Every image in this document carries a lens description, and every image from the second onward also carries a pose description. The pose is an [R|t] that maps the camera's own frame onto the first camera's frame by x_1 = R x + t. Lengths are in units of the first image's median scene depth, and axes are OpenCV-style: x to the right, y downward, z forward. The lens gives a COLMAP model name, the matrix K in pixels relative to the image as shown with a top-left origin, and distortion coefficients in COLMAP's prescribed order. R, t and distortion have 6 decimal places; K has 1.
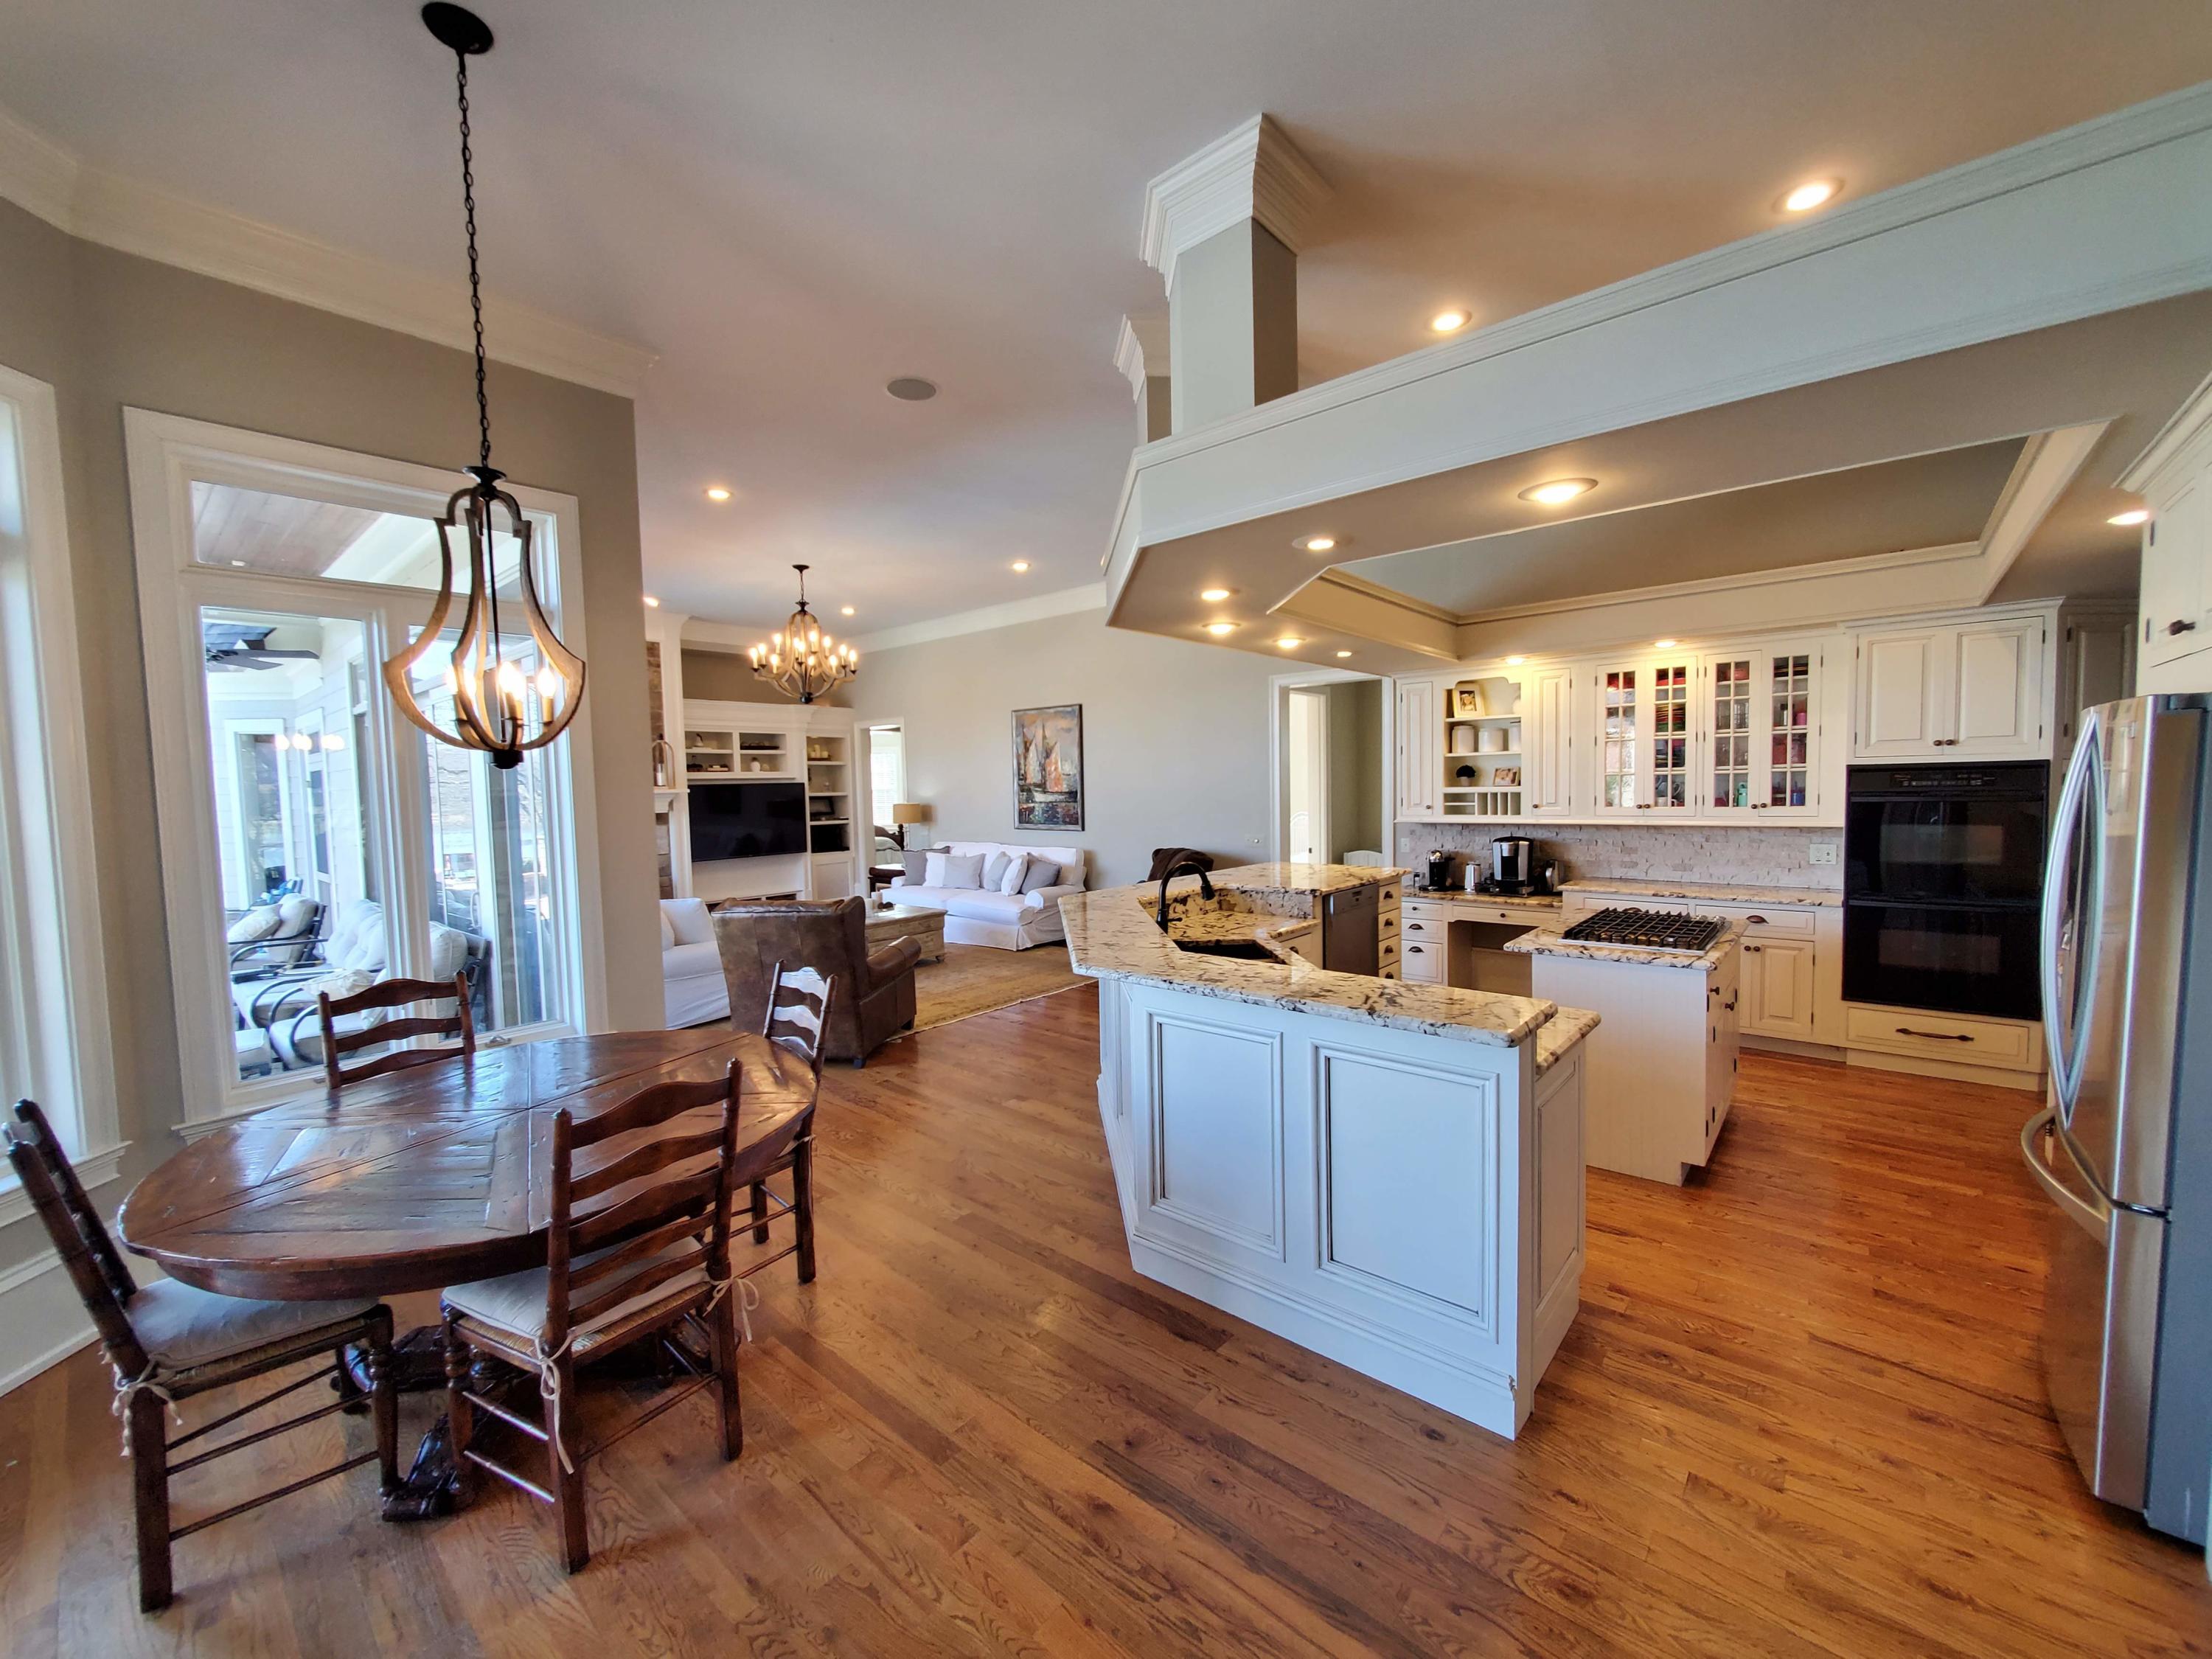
lens RADIAL K [[873.7, 0, 1092.1], [0, 873.7, 833.7], [0, 0, 1]] dist [0.000287, -0.000248]
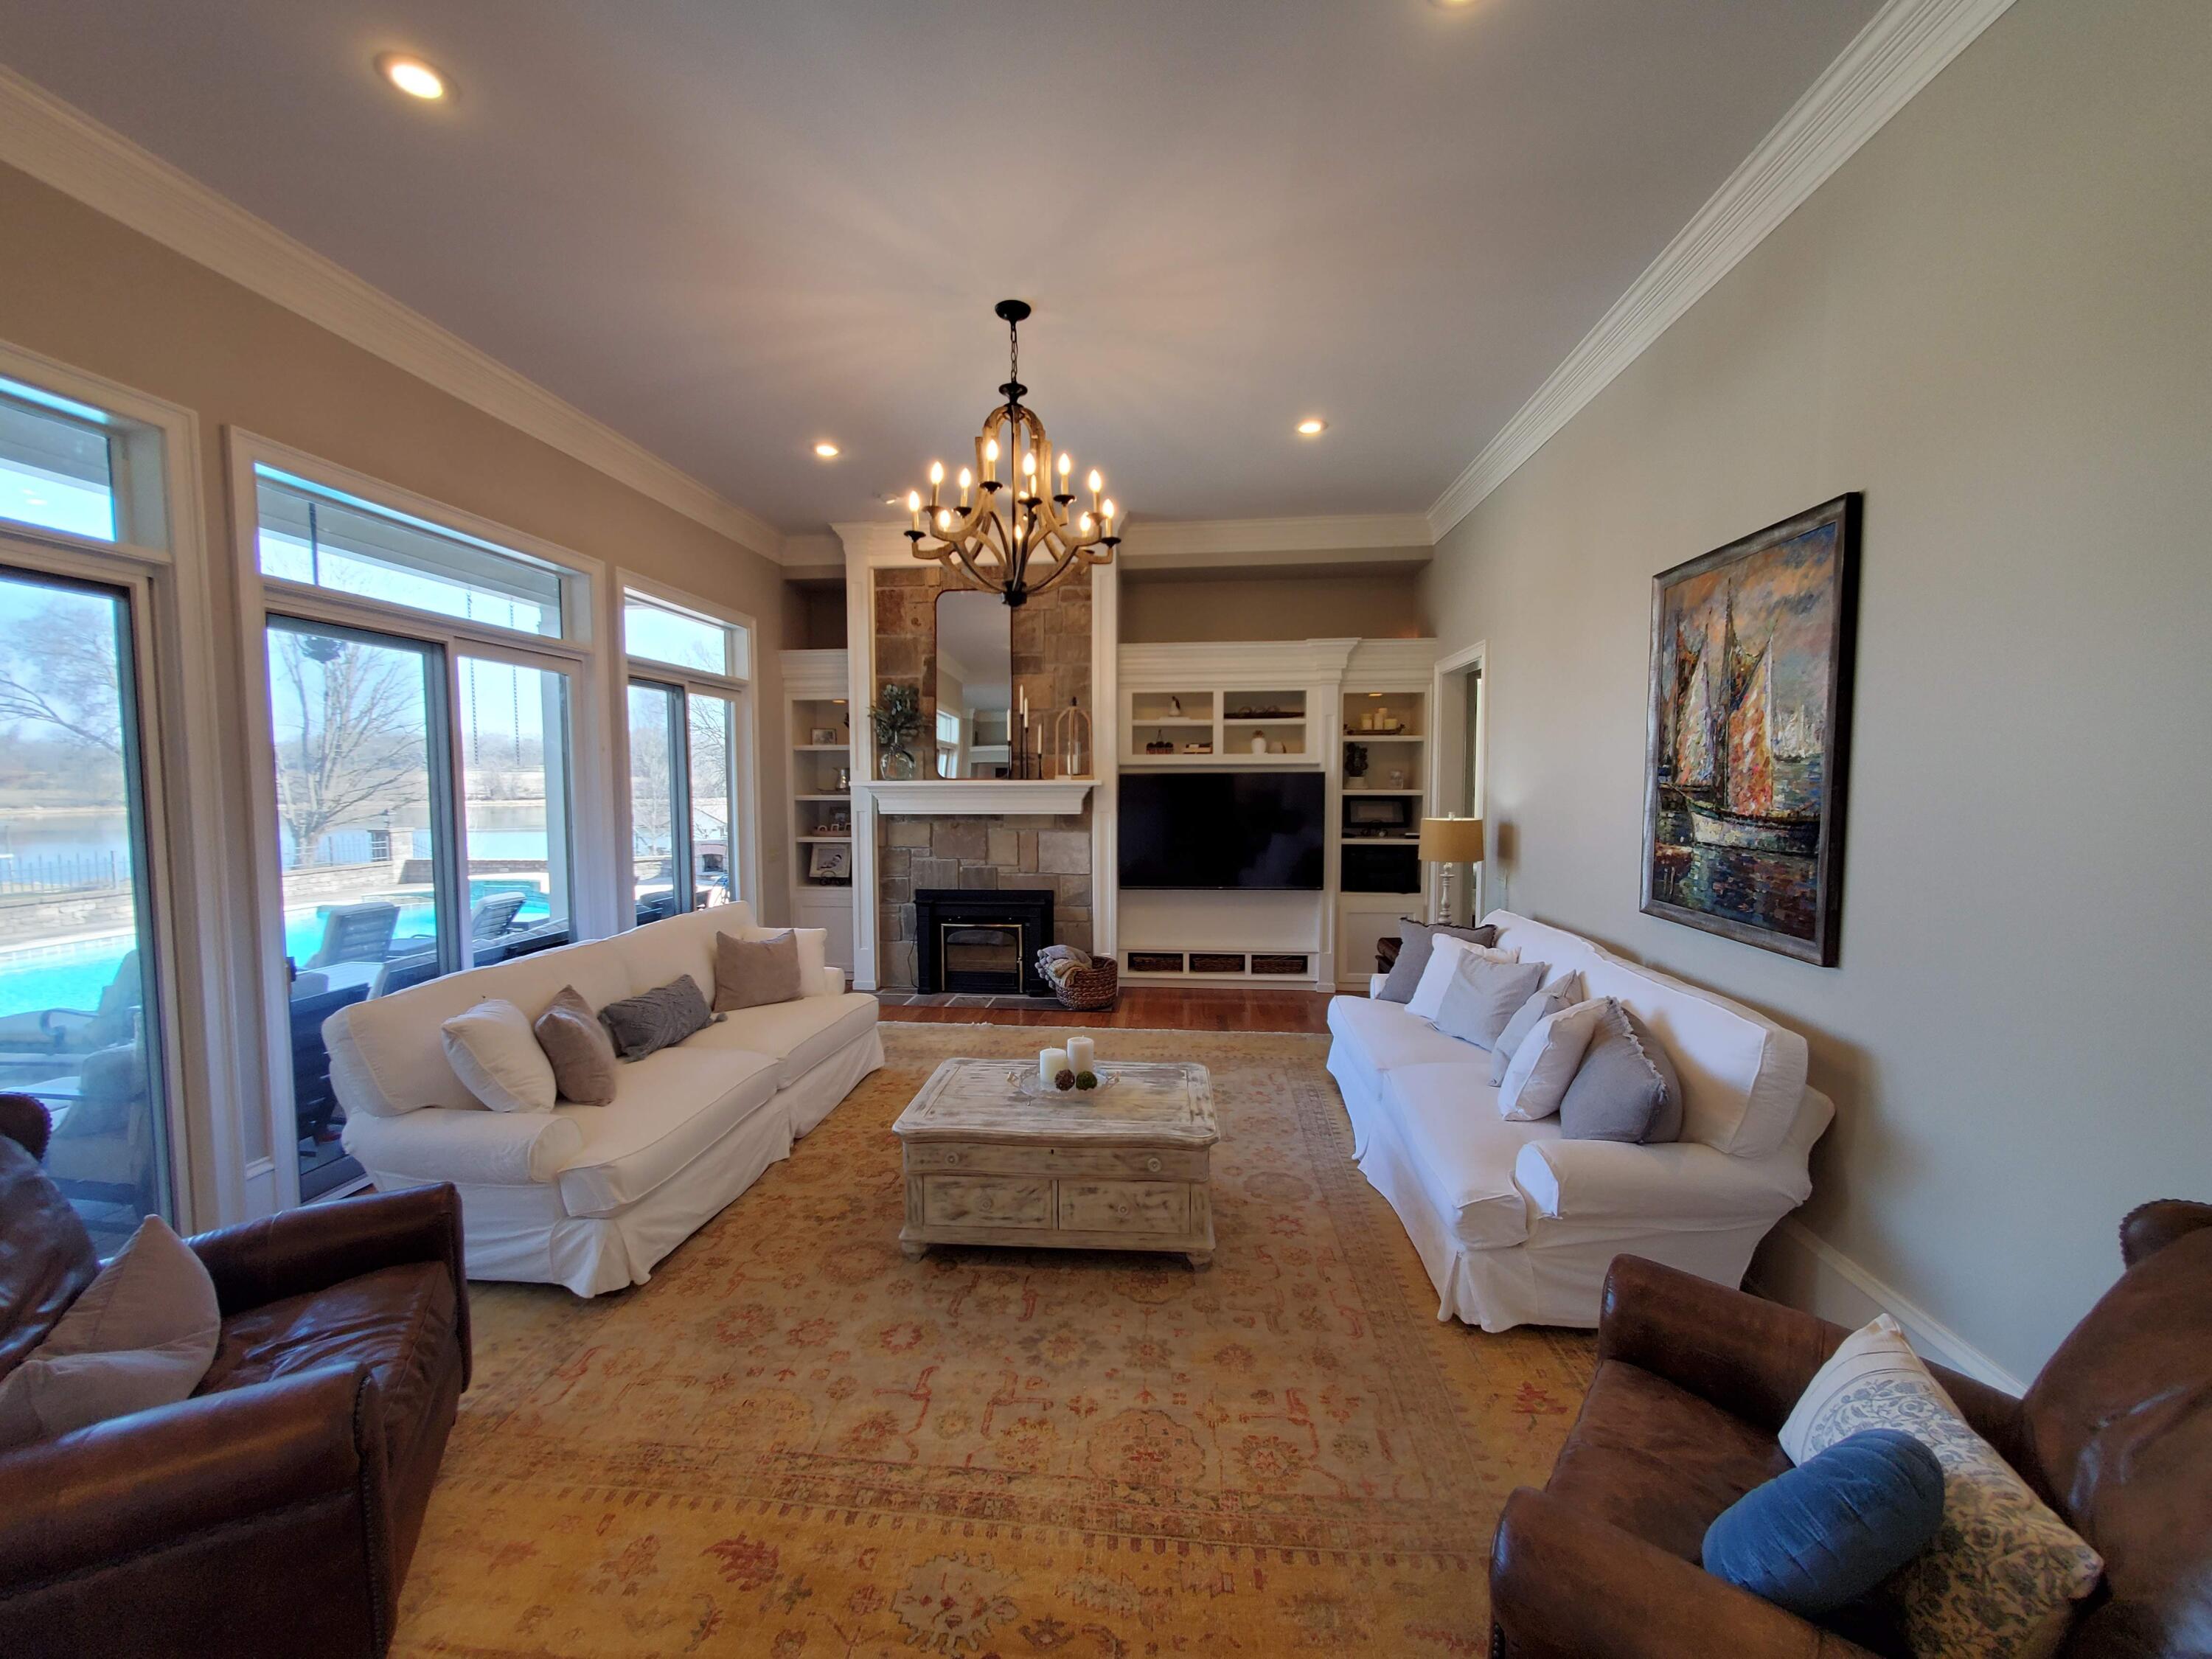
lens RADIAL K [[873.7, 0, 1092.1], [0, 873.7, 833.7], [0, 0, 1]] dist [0.000287, -0.000248]
pose [[0.572858, 0.073401, -0.816361, 0.073657], [-0.060385, 0.997055, 0.047274, -0.041326], [0.817427, 0.022215, 0.575604, 0.621855]]
